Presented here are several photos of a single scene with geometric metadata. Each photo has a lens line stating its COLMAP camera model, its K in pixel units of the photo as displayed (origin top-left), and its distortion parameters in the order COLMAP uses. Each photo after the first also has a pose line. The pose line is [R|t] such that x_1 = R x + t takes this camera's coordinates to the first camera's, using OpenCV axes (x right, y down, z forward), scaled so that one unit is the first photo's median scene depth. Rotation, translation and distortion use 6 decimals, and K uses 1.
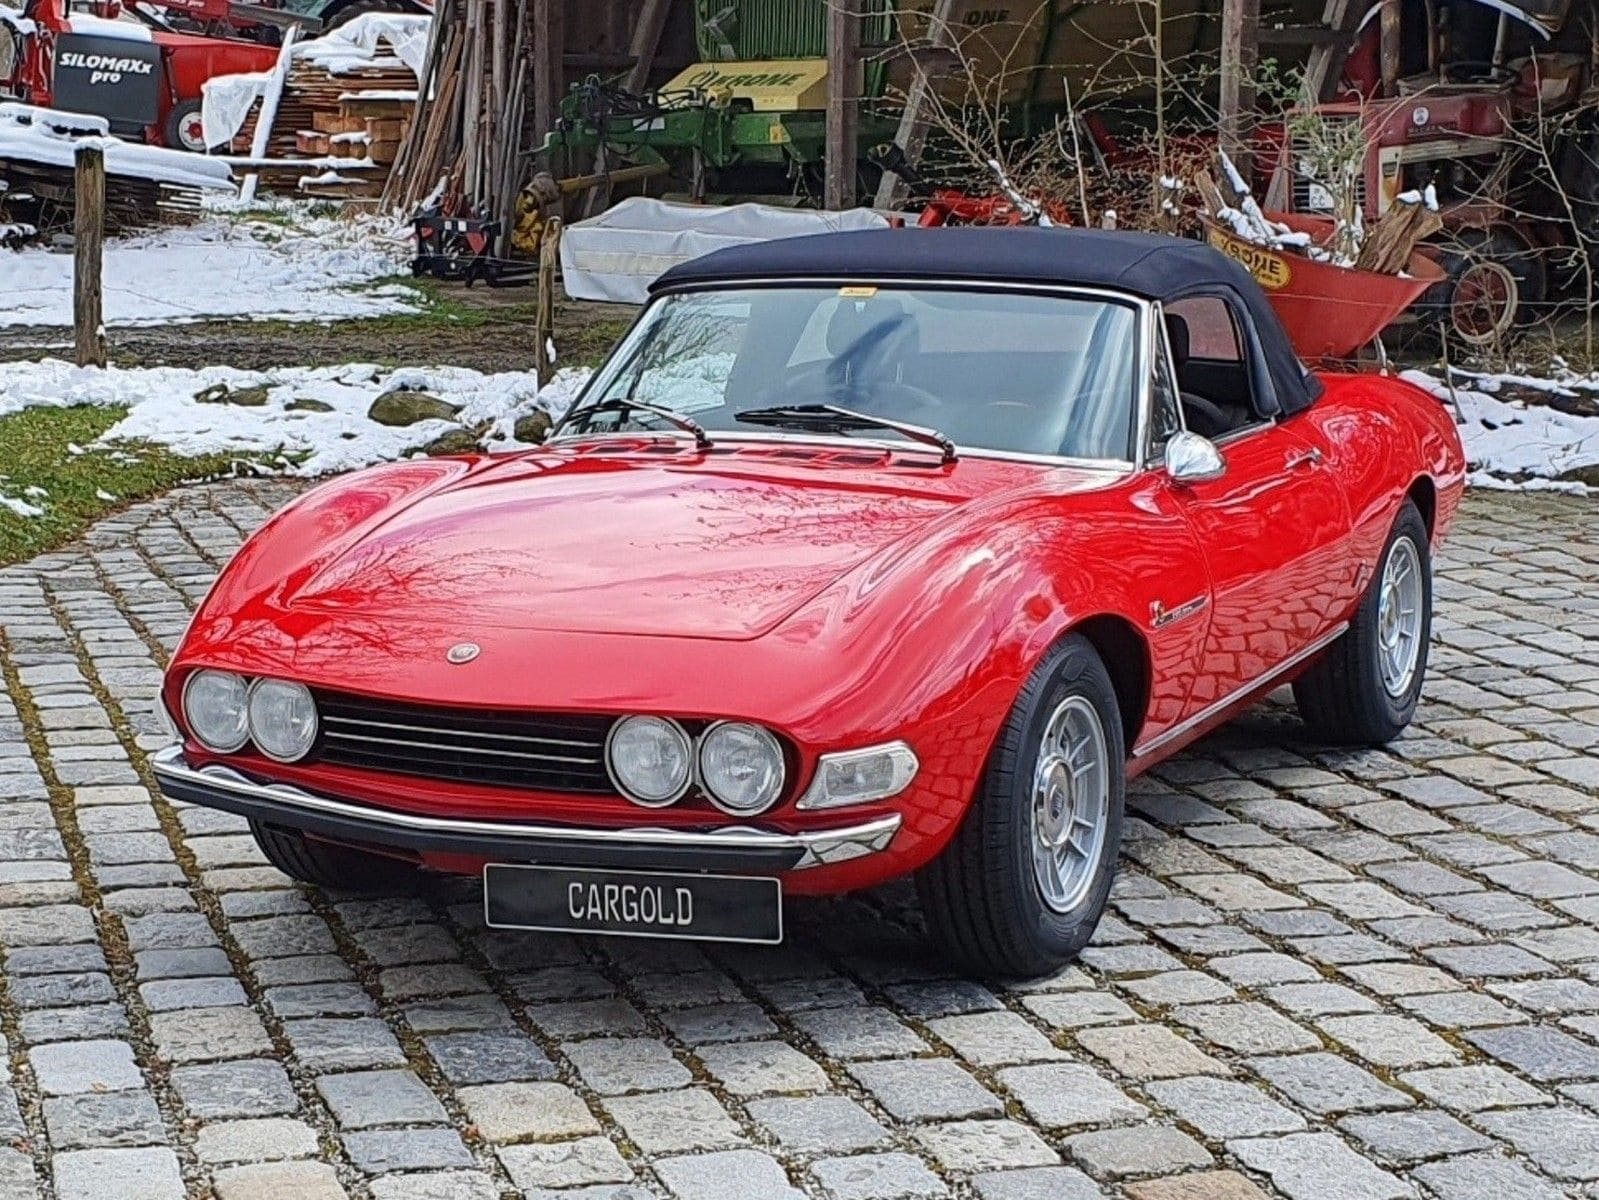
lens RADIAL K [[3109.4, 0, 671.2], [0, 3109.4, 639.9], [0, 0, 1]] dist [0.353912, -1.473477]
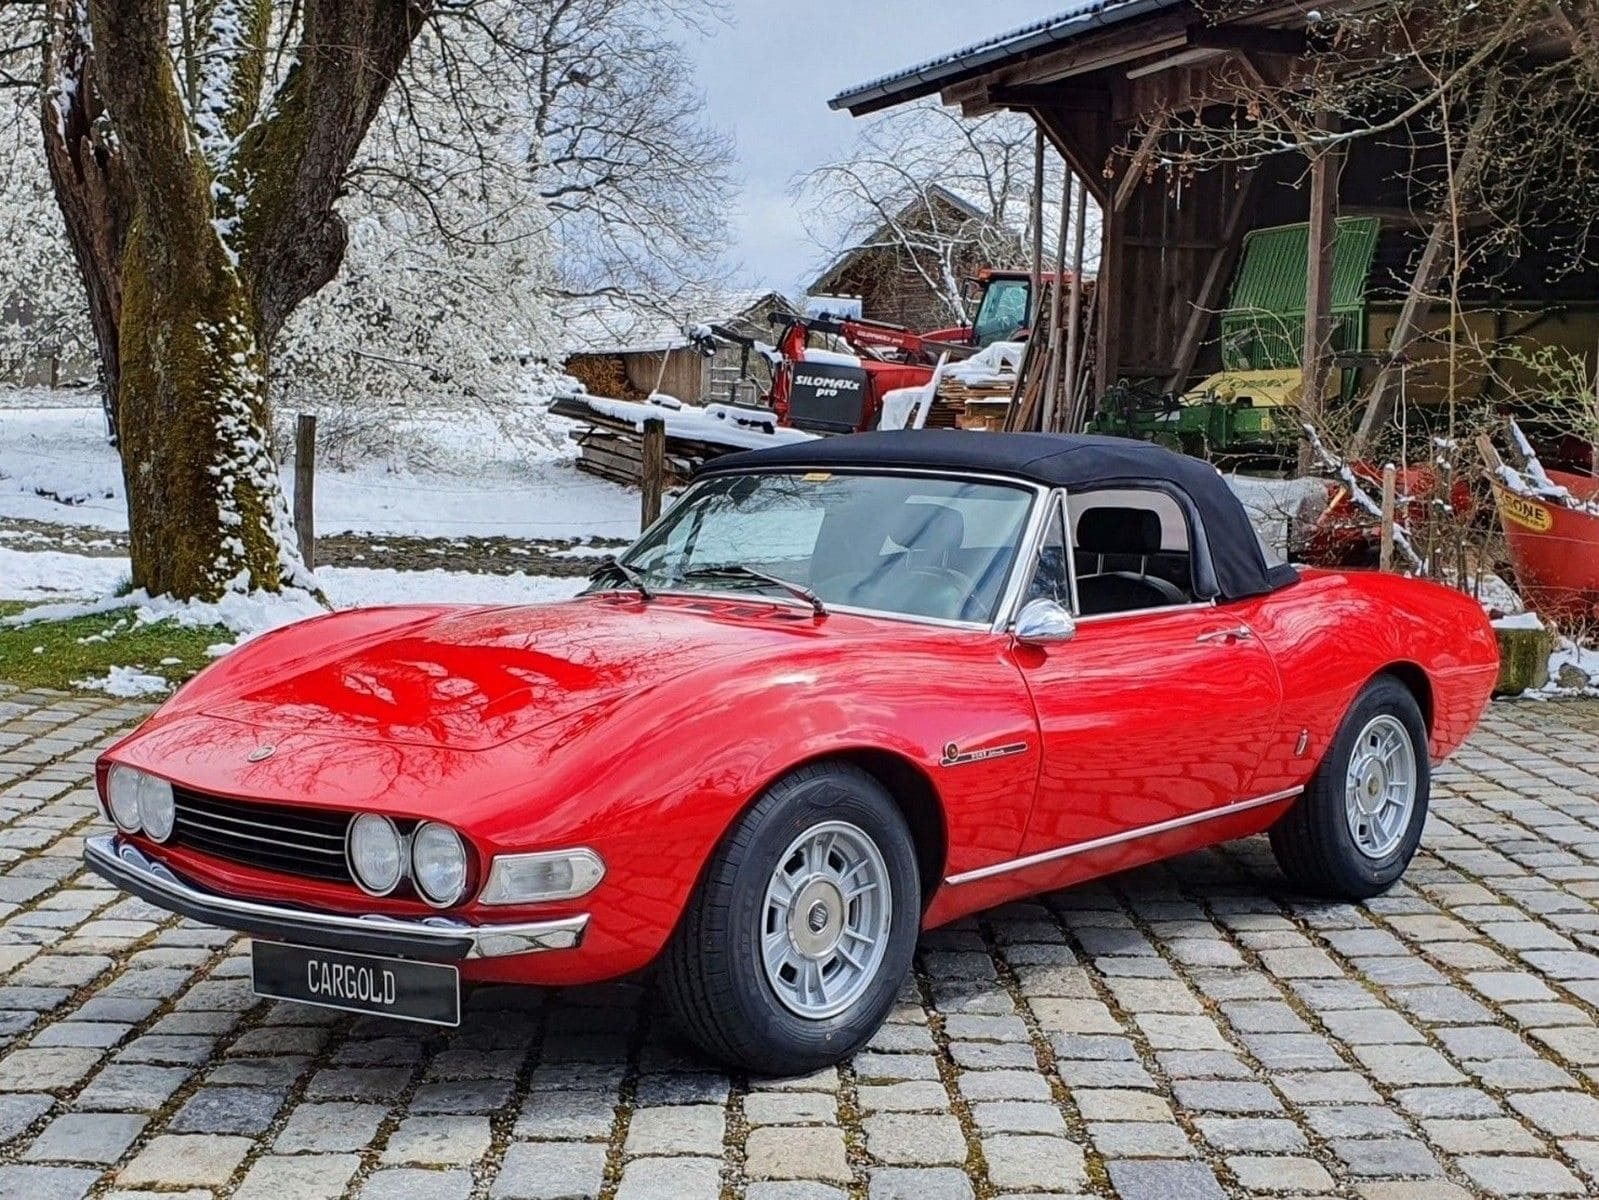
lens RADIAL K [[2224.5, 0, 793.9], [0, 2224.5, 679.0], [0, 0, 1]] dist [0.251976, -0.933438]
pose [[0.968267, 0.036827, -0.247190, 0.125999], [-0.051285, 0.997313, -0.052305, 0.003966], [0.244600, 0.063323, 0.967554, 0.095628]]
